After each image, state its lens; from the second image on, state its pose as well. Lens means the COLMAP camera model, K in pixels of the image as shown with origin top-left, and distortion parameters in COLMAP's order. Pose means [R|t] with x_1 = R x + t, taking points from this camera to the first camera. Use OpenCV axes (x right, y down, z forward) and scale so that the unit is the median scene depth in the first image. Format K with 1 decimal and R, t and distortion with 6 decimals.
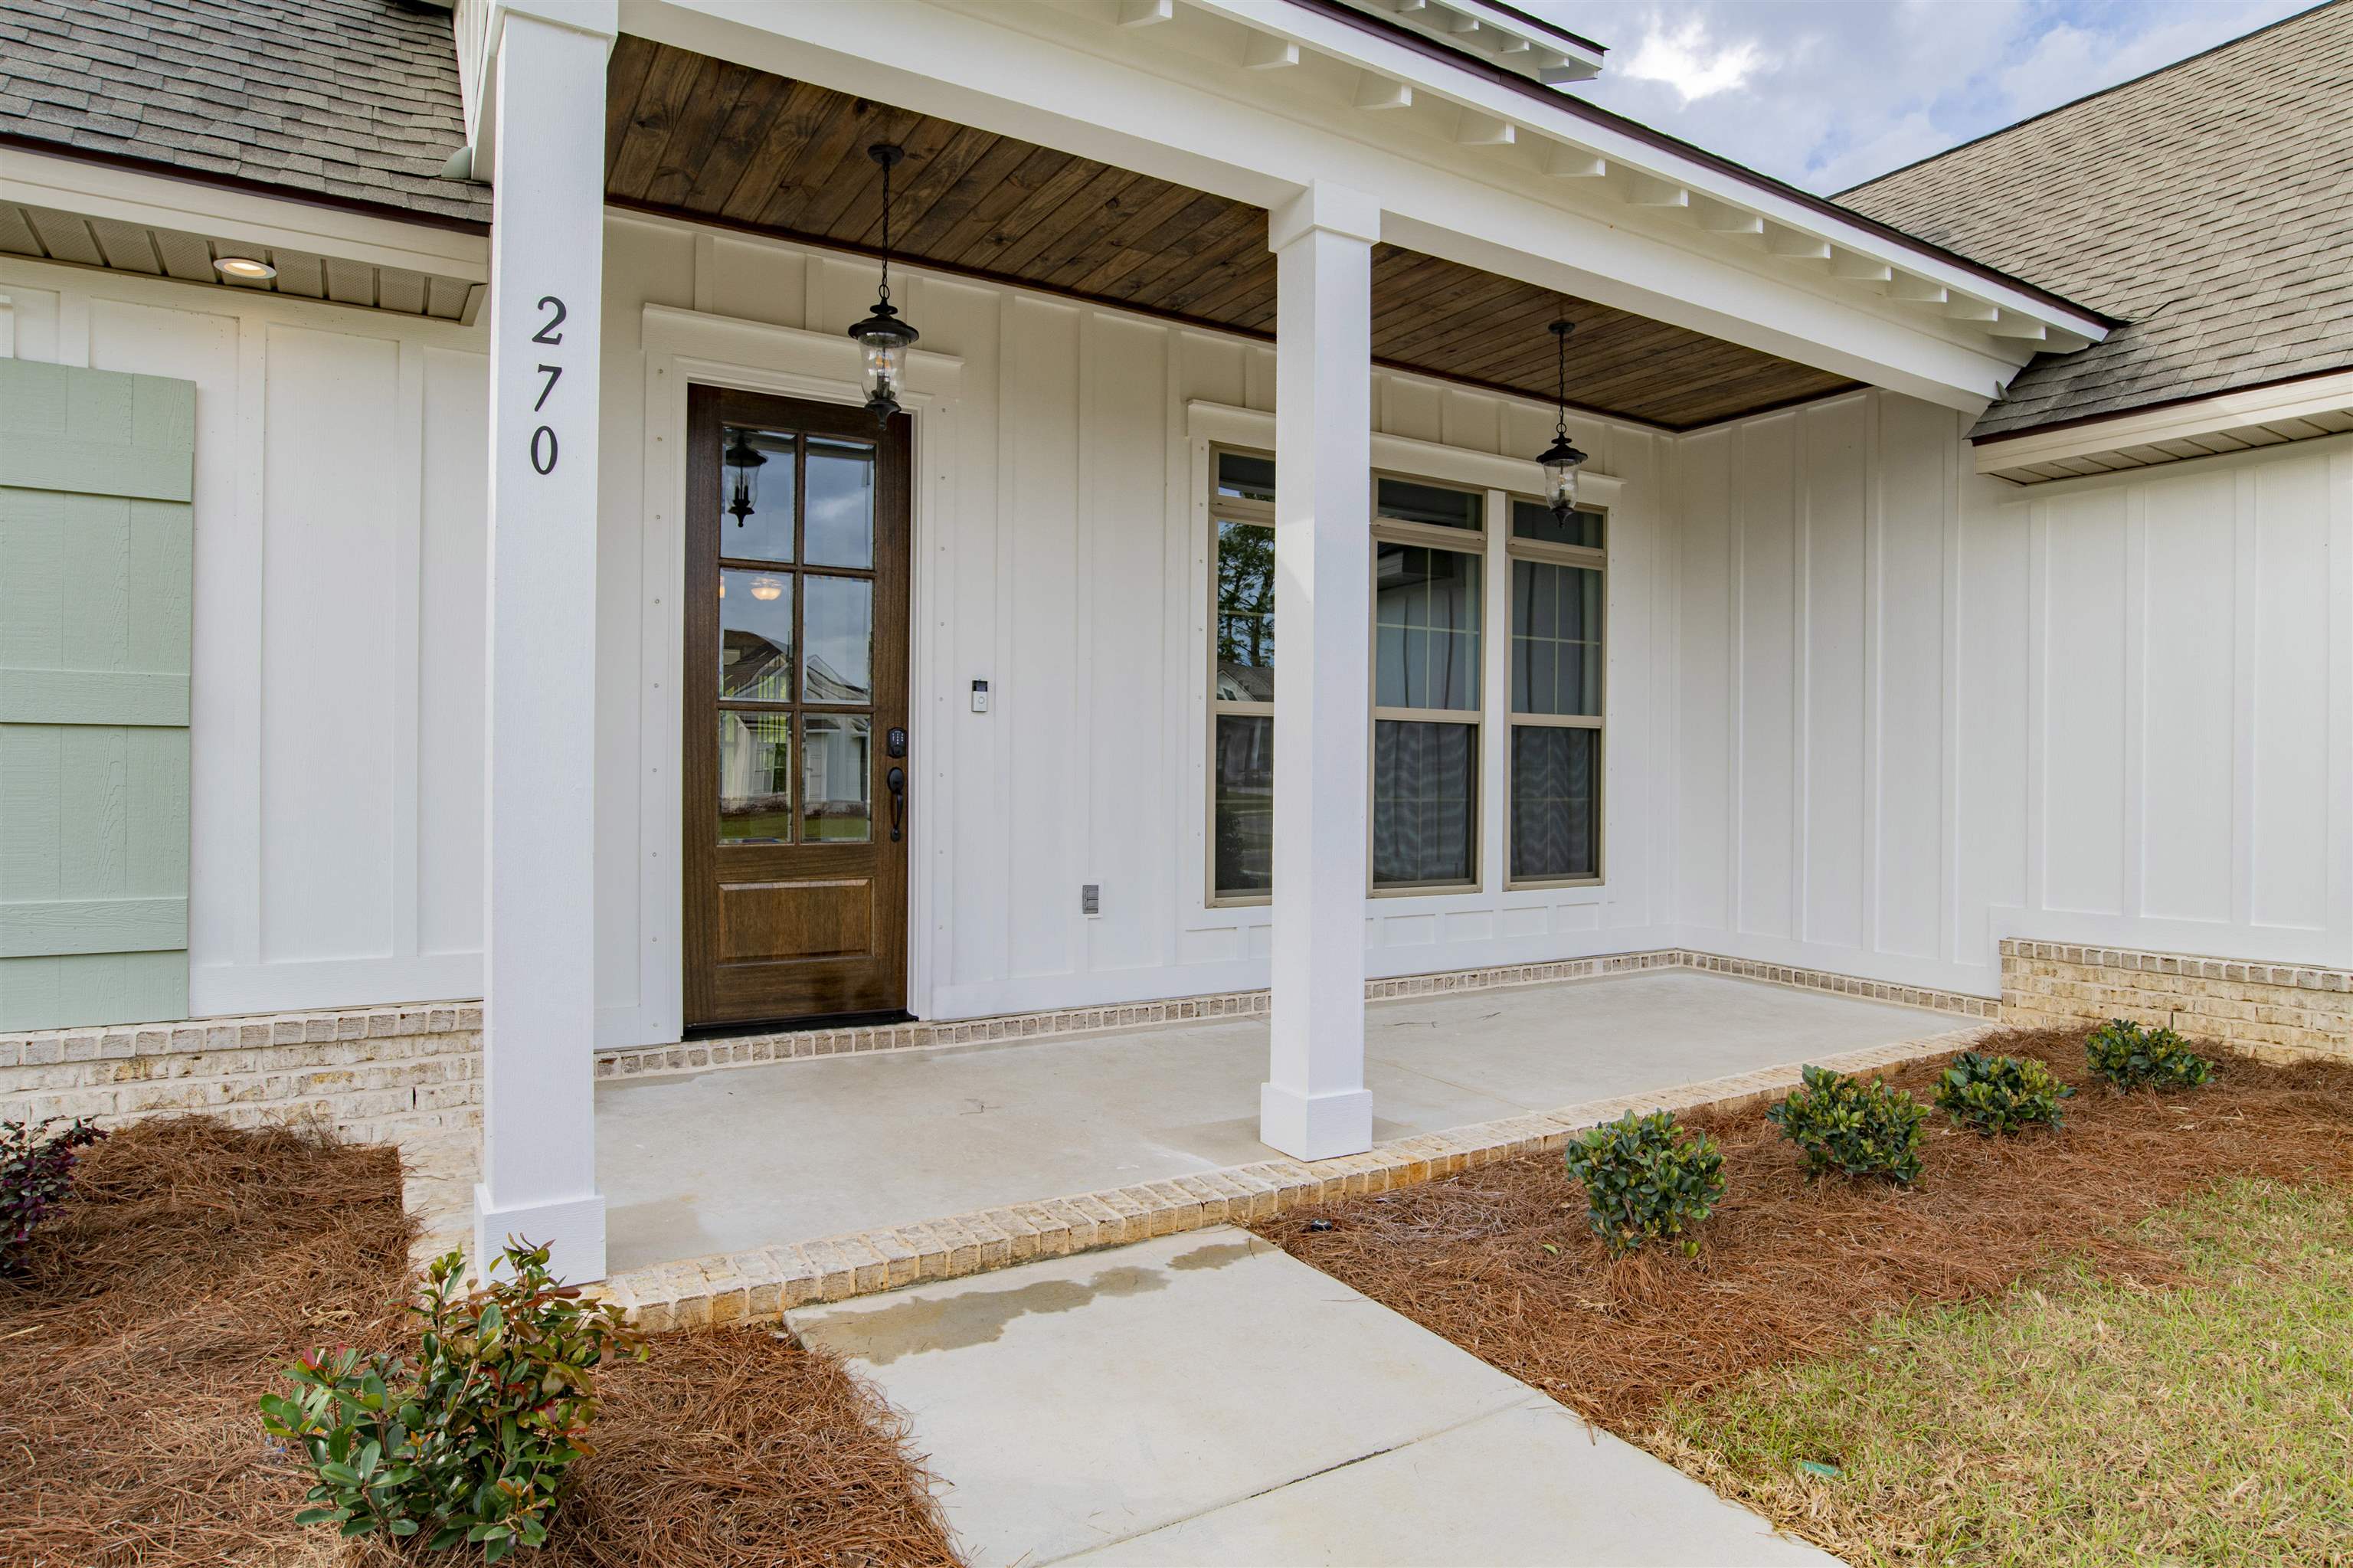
lens RADIAL K [[1289.8, 0, 1171.3], [0, 1289.8, 767.2], [0, 0, 1]] dist [-0.049699, 0.003413]
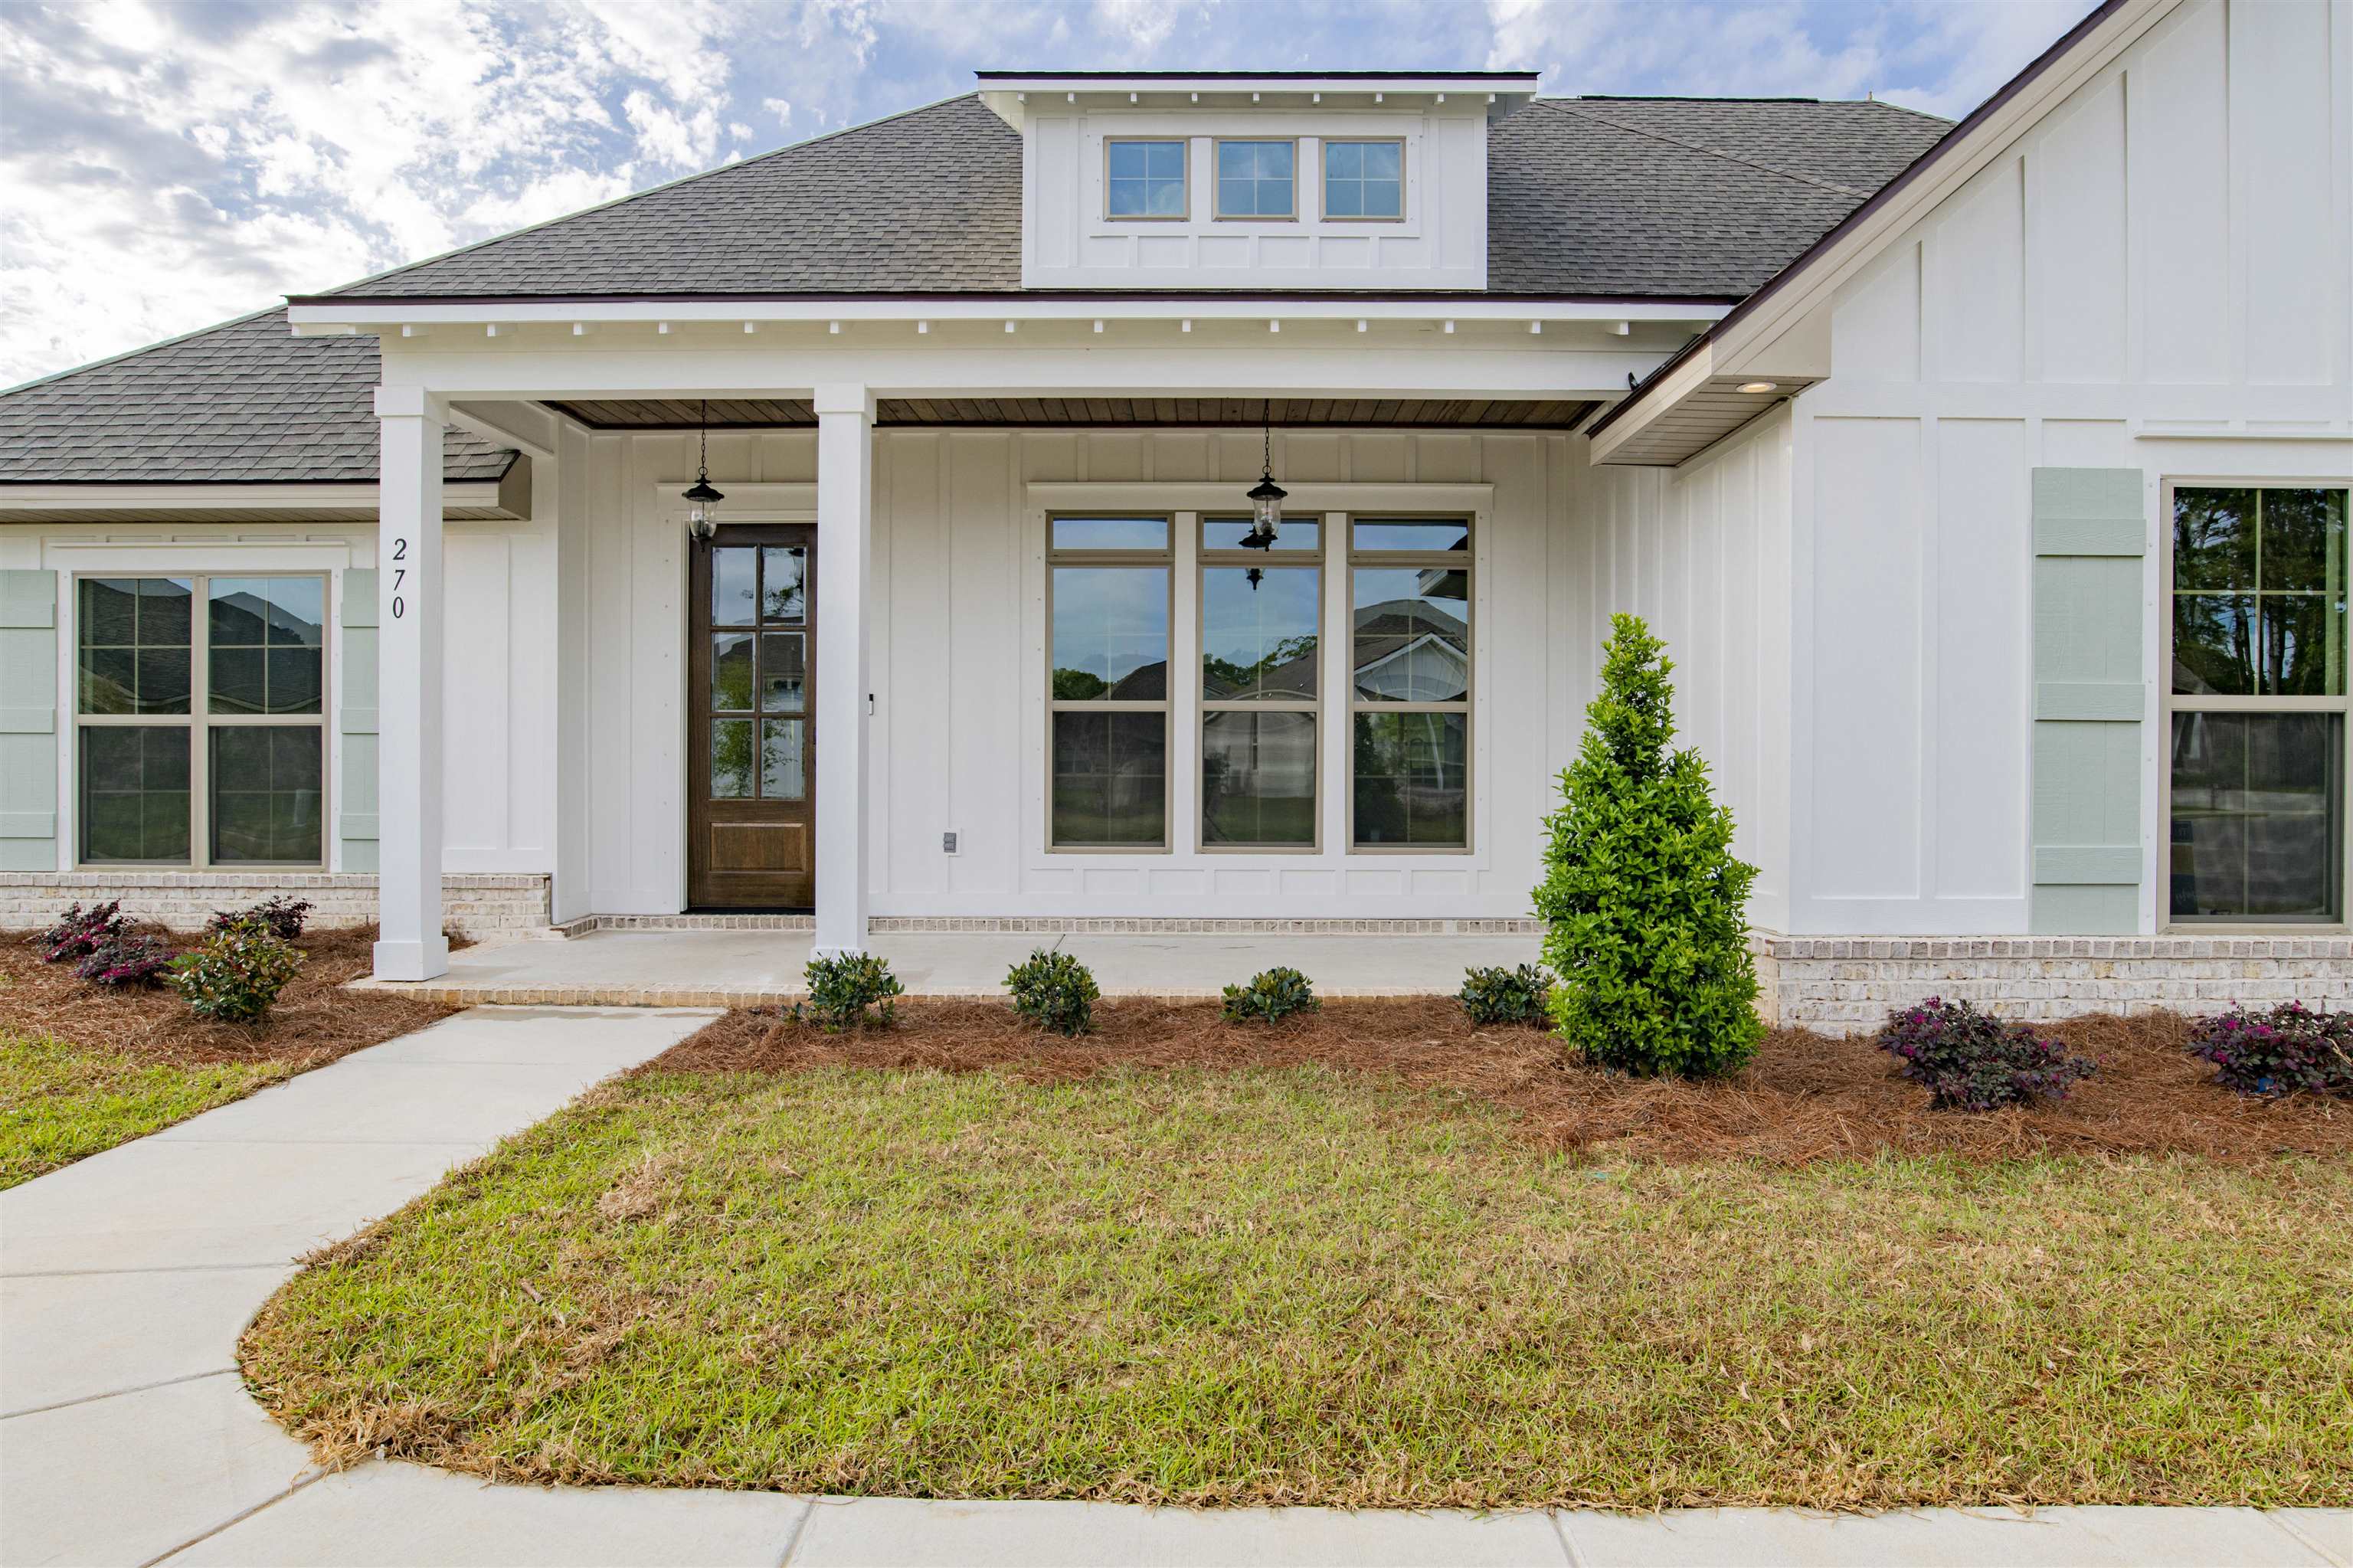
lens RADIAL K [[1374.3, 0, 1214.9], [0, 1374.3, 762.7], [0, 0, 1]] dist [-0.017402, -0.001342]
pose [[0.856784, -0.003761, -0.515662, 1.112202], [0.003515, 0.999993, -0.001453, 0.019027], [0.515664, -0.000567, 0.856791, -0.182873]]
